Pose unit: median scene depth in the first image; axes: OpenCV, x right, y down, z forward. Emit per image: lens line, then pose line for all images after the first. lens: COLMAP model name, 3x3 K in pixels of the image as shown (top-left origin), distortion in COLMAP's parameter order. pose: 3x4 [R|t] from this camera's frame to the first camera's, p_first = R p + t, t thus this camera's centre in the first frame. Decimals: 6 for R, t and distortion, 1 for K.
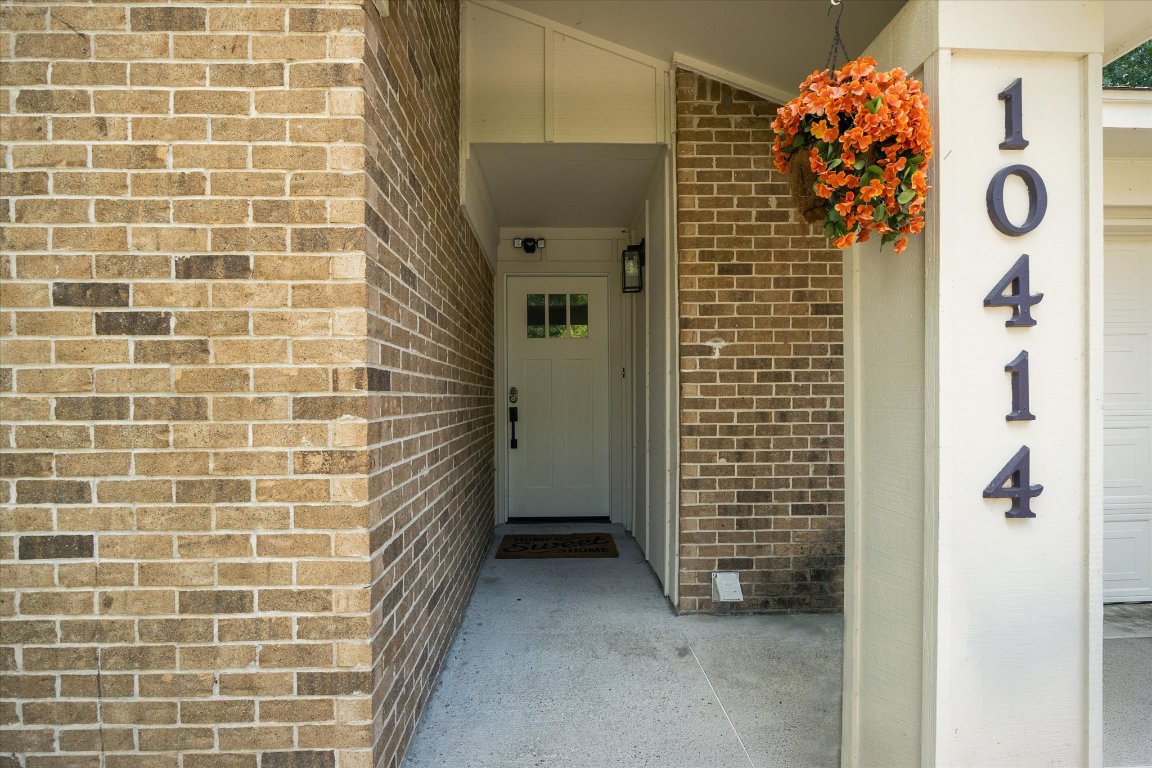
lens RADIAL K [[527.9, 0, 573.7], [0, 527.9, 392.9], [0, 0, 1]] dist [-0.011109, 0.000086]
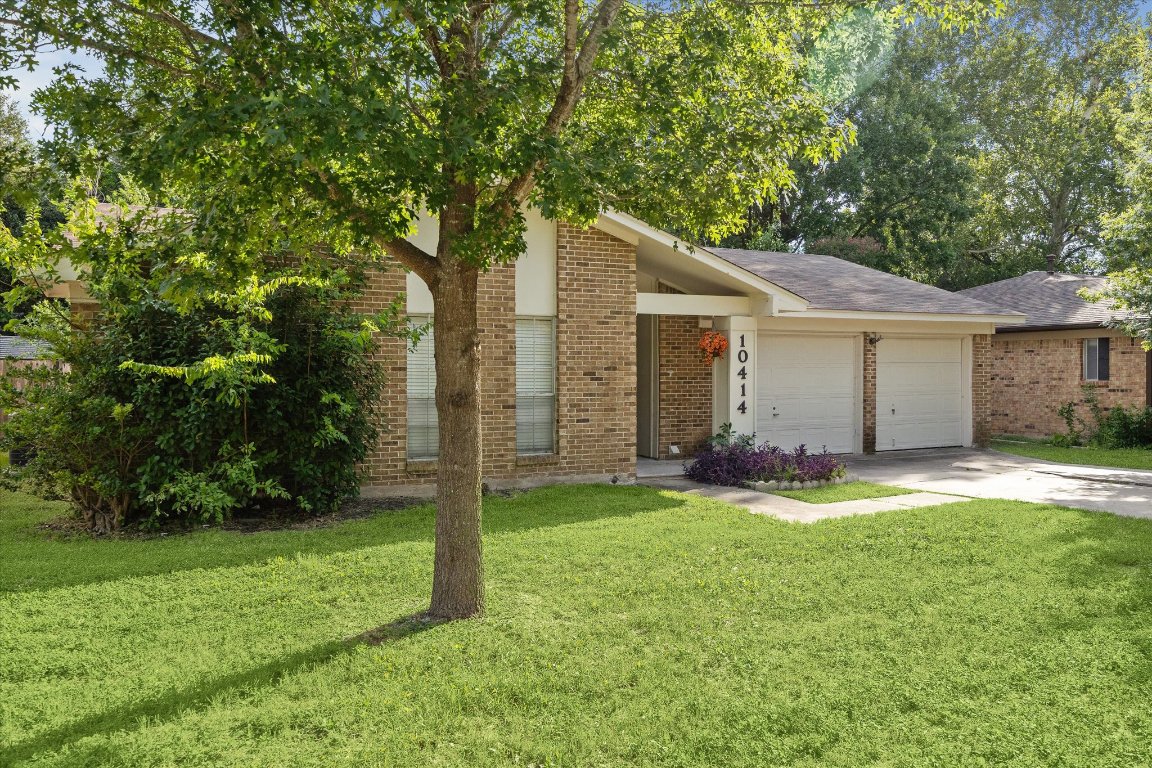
lens RADIAL K [[446.2, 0, 575.7], [0, 446.2, 377.2], [0, 0, 1]] dist [-0.000802, 0.000050]
pose [[0.973576, 0.002402, 0.228351, -1.965104], [-0.002735, 0.999996, 0.001143, -0.145065], [-0.228348, -0.001738, 0.973578, -3.209577]]
